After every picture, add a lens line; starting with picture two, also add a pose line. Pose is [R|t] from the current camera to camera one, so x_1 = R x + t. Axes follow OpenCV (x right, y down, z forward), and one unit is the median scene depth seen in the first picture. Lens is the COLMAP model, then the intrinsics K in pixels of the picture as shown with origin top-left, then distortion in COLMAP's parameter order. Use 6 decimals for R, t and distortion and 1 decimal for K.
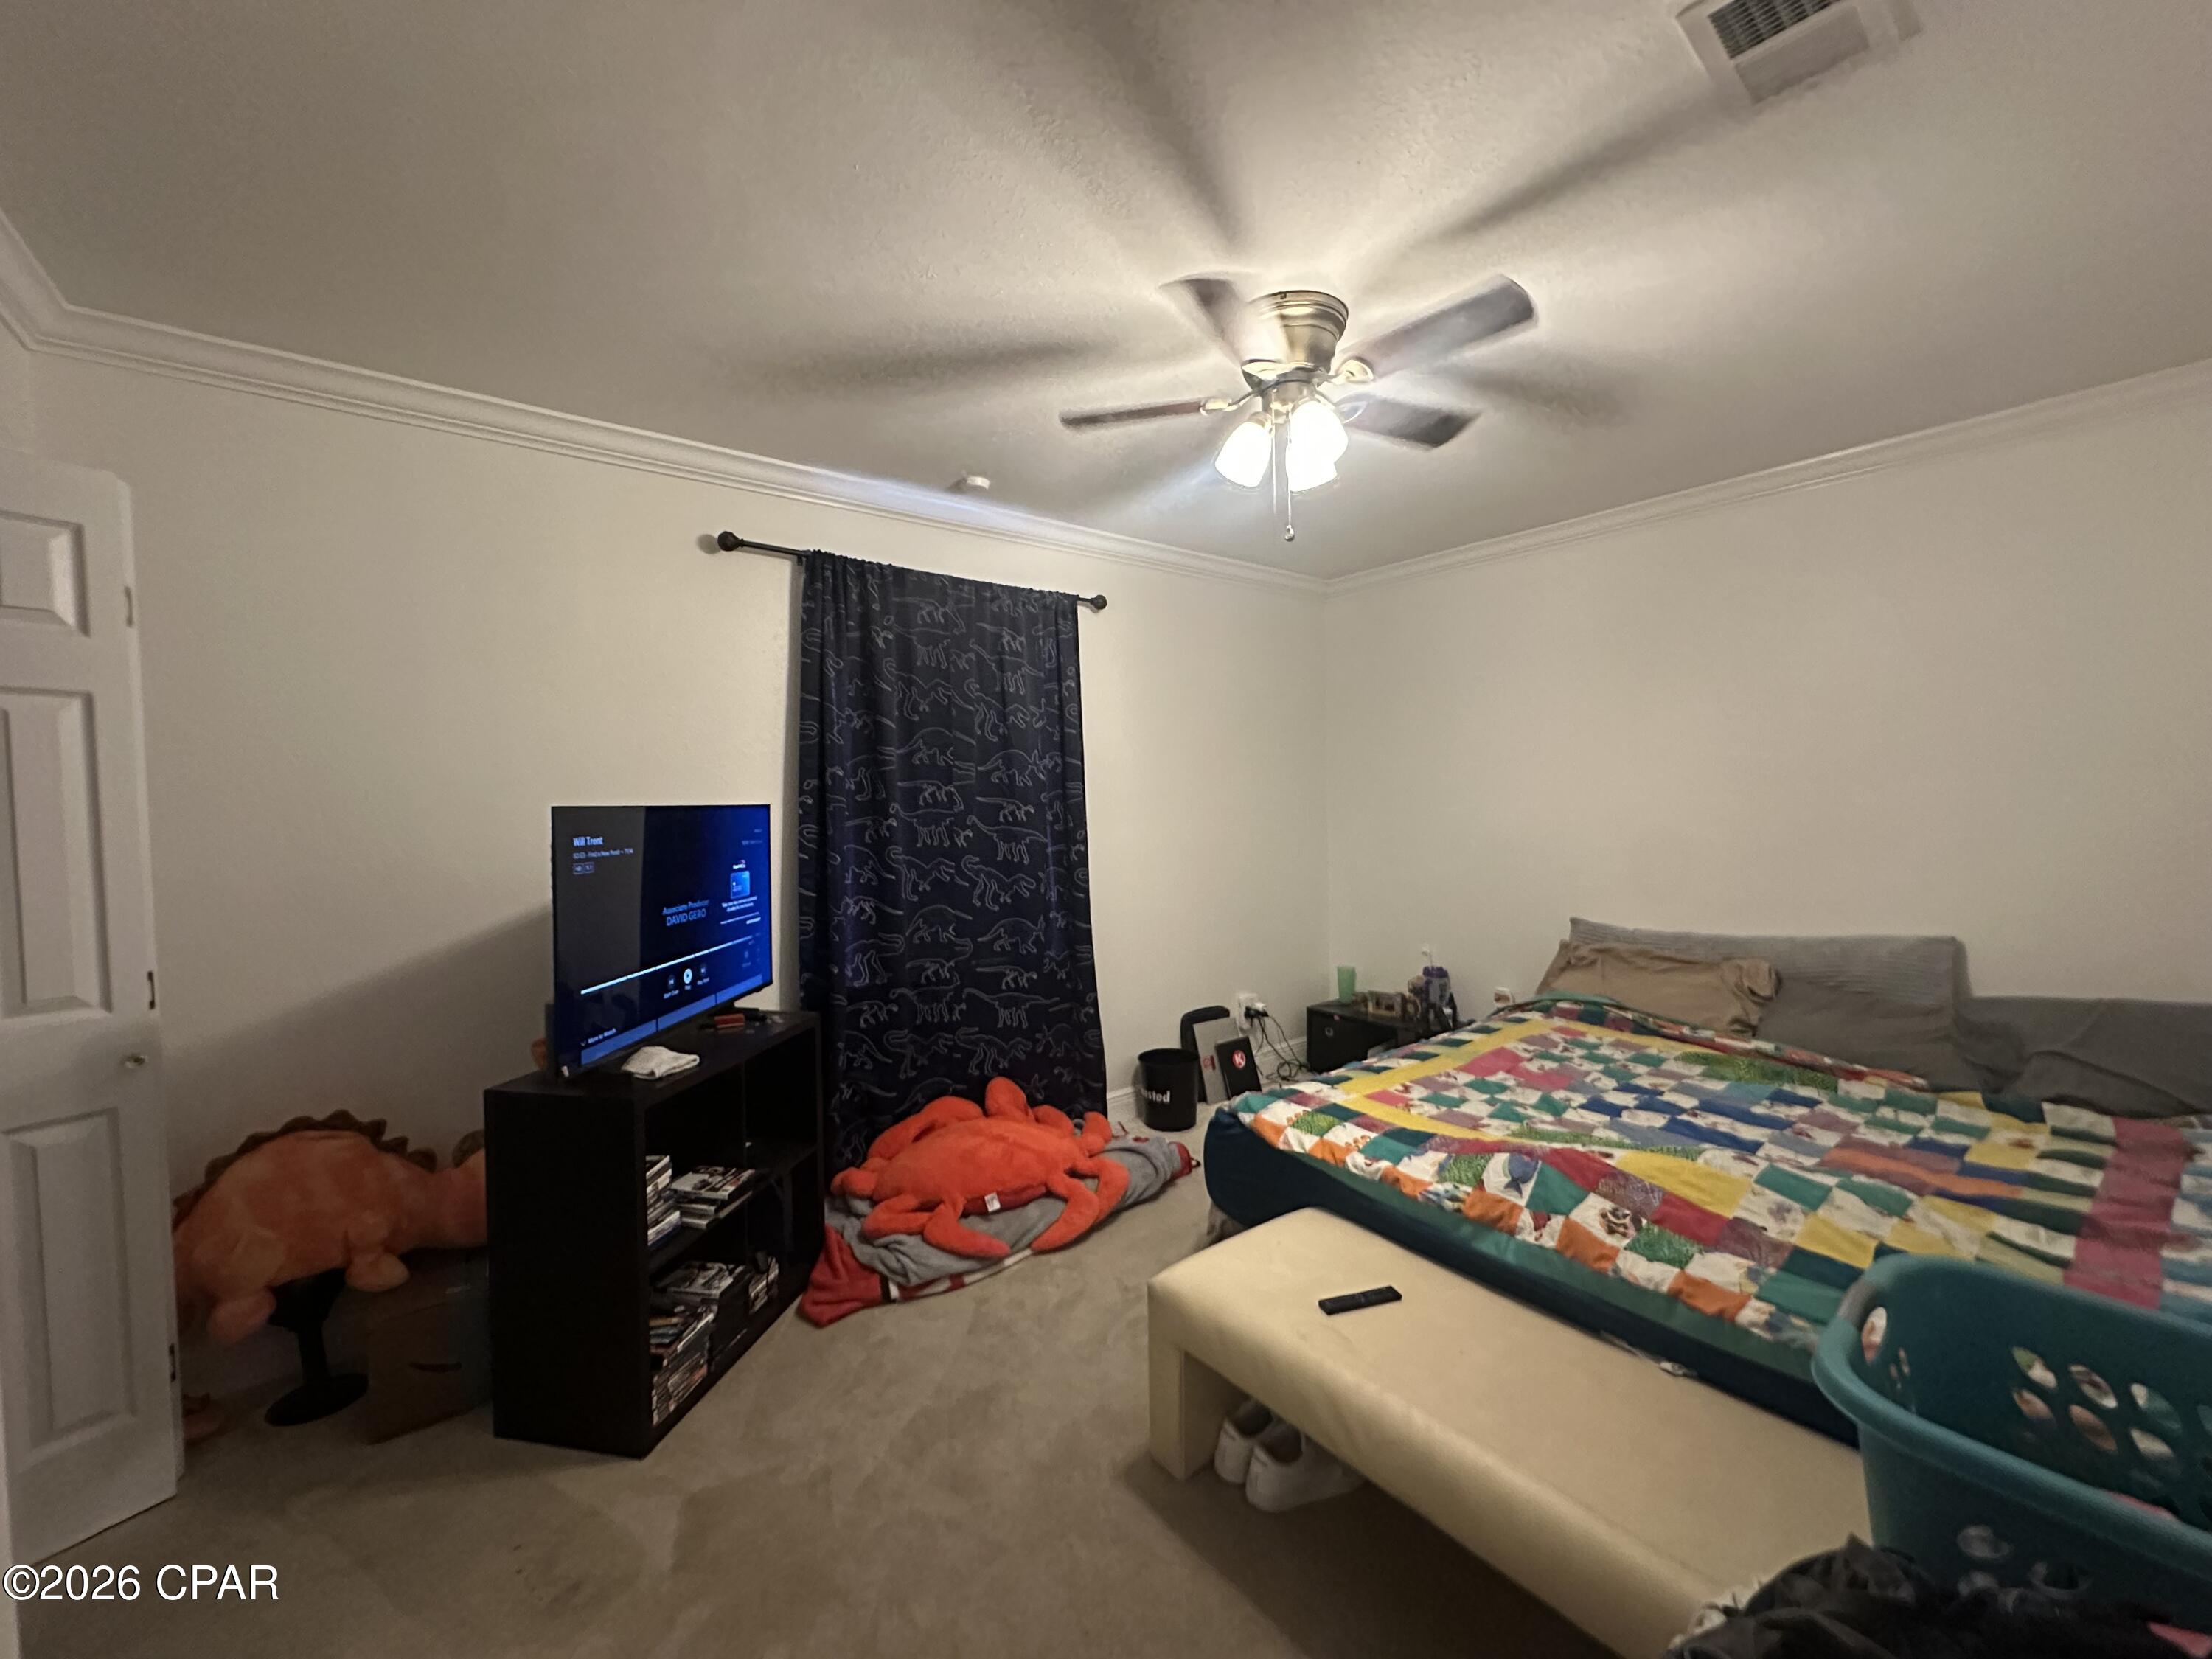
lens RADIAL K [[884.0, 0, 1099.9], [0, 884.0, 829.7], [0, 0, 1]] dist [0.001308, 0.000115]
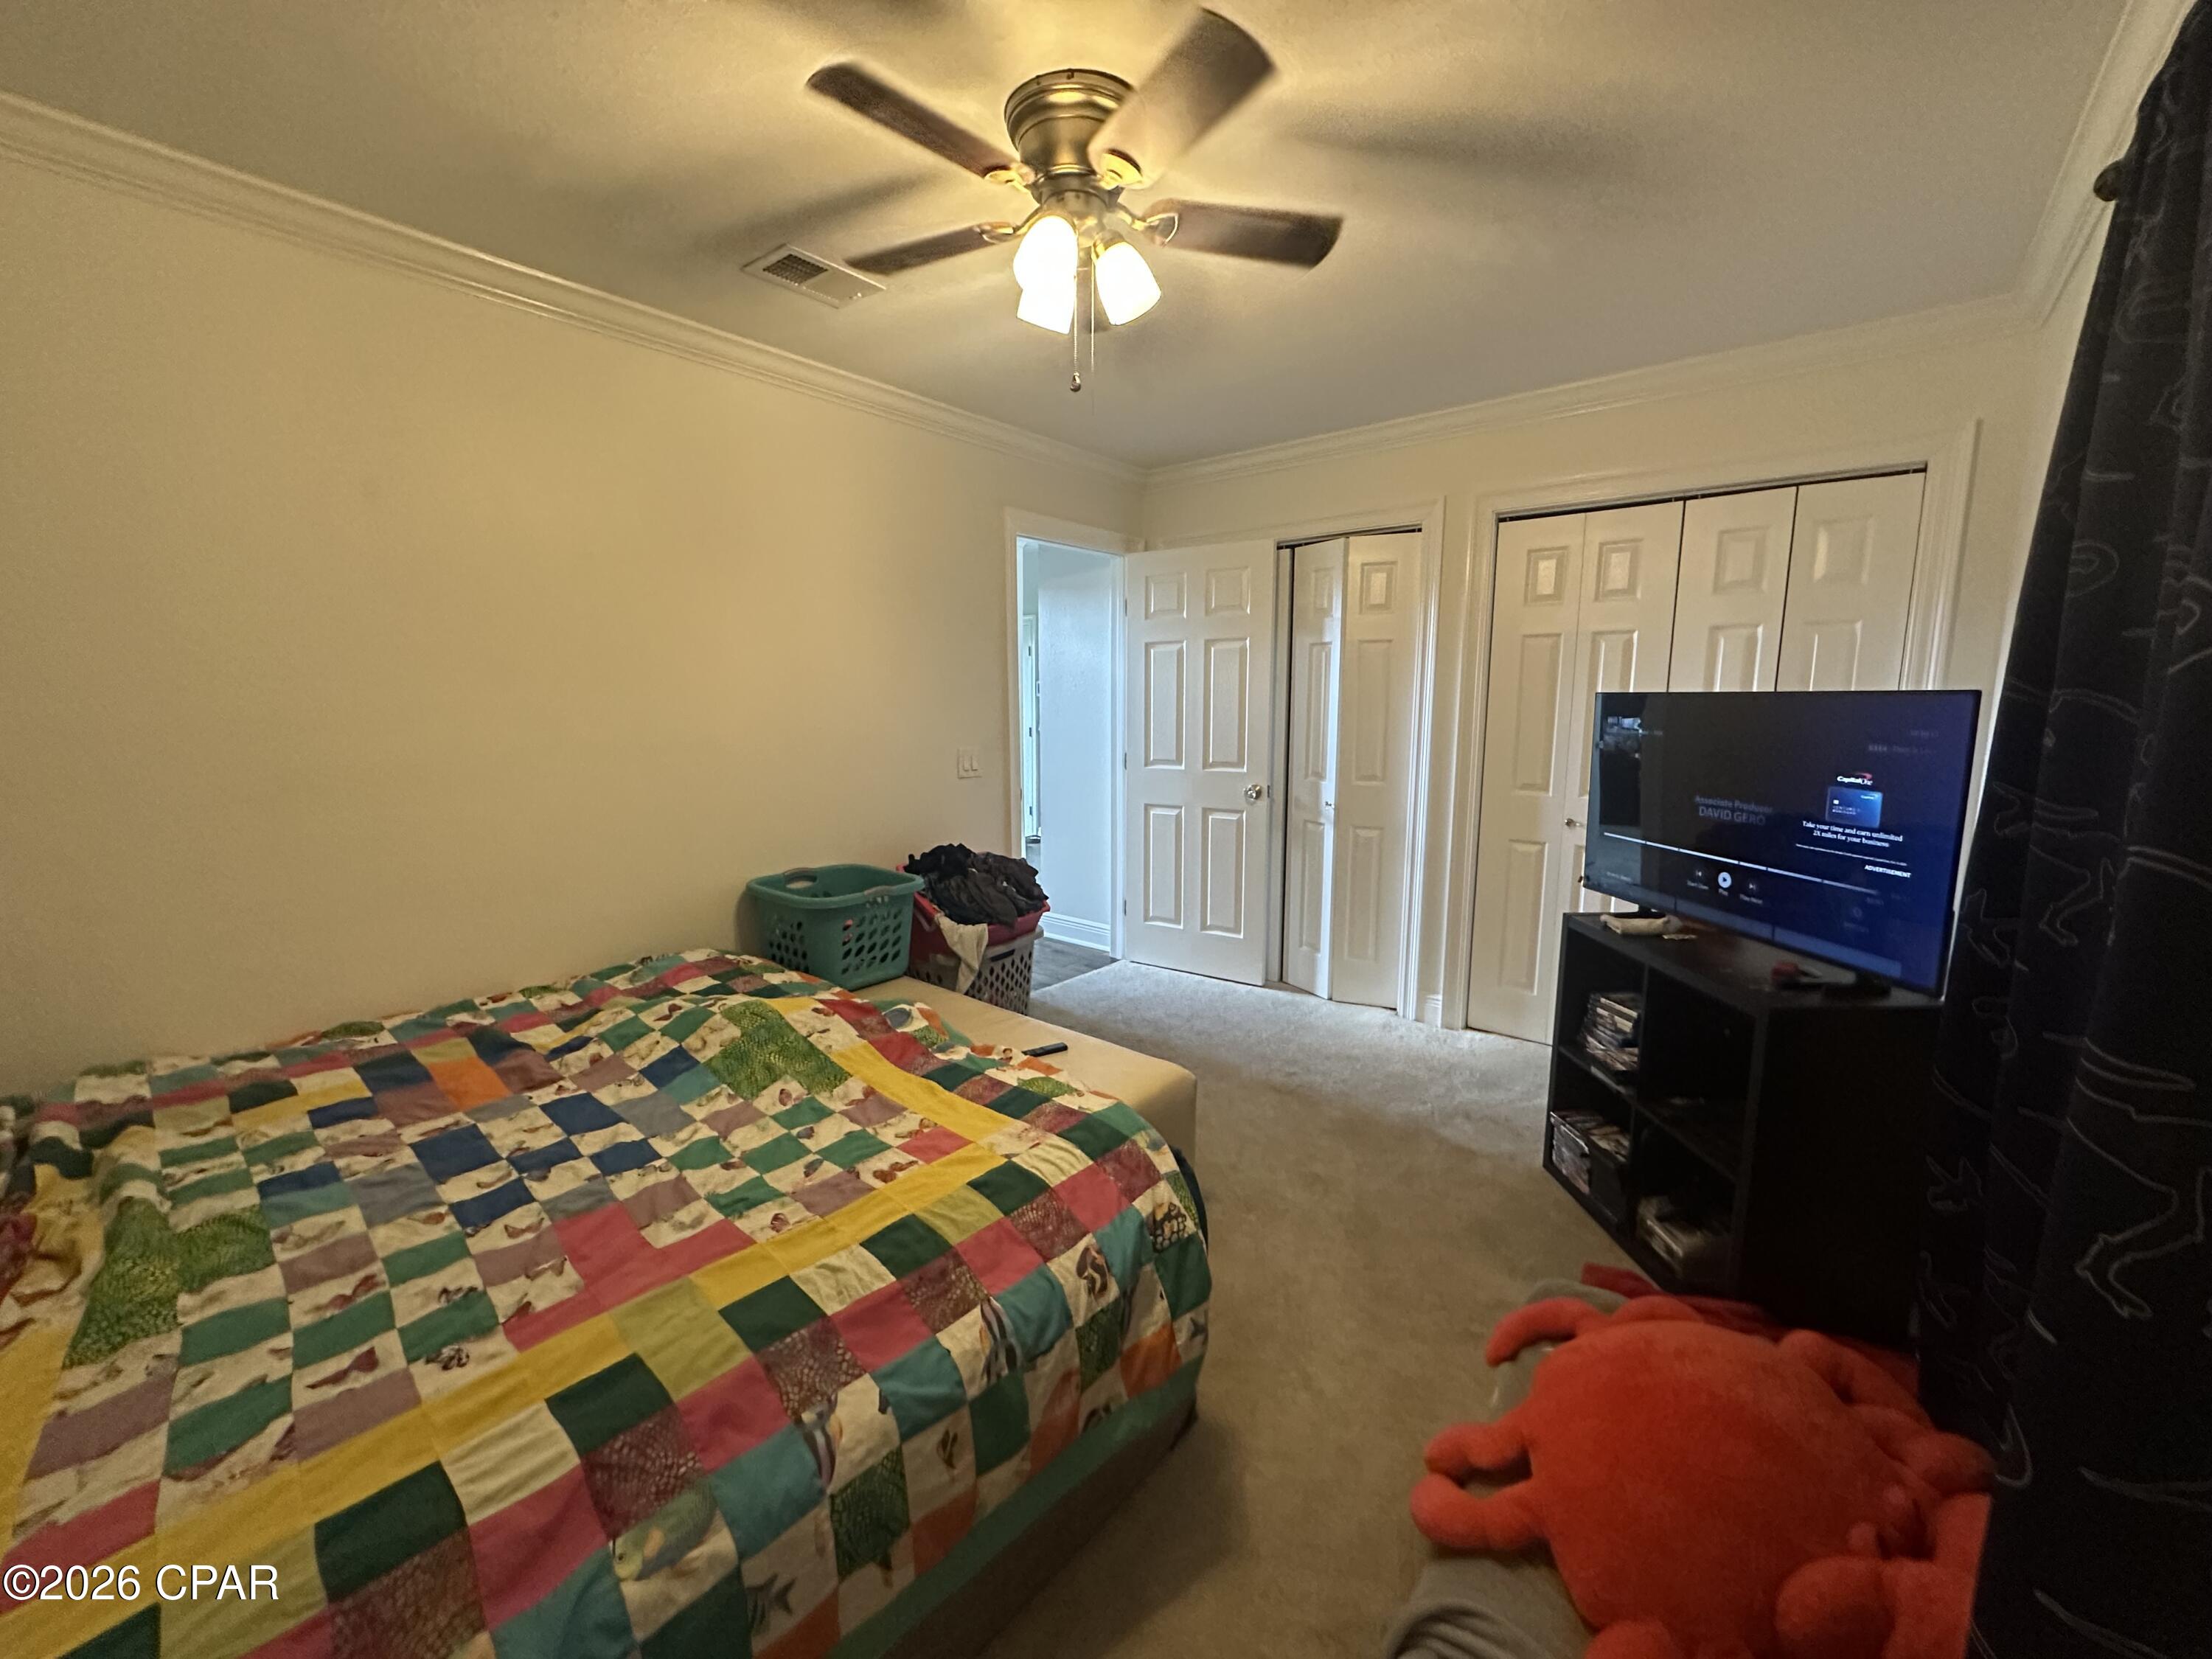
lens RADIAL K [[884.0, 0, 1106.9], [0, 884.0, 836.2], [0, 0, 1]] dist [0.001308, 0.000115]
pose [[-0.979902, 0.045300, -0.194269, 0.312652], [0.008363, 0.982347, 0.186882, -0.051671], [0.199305, 0.181501, -0.962982, 1.606212]]
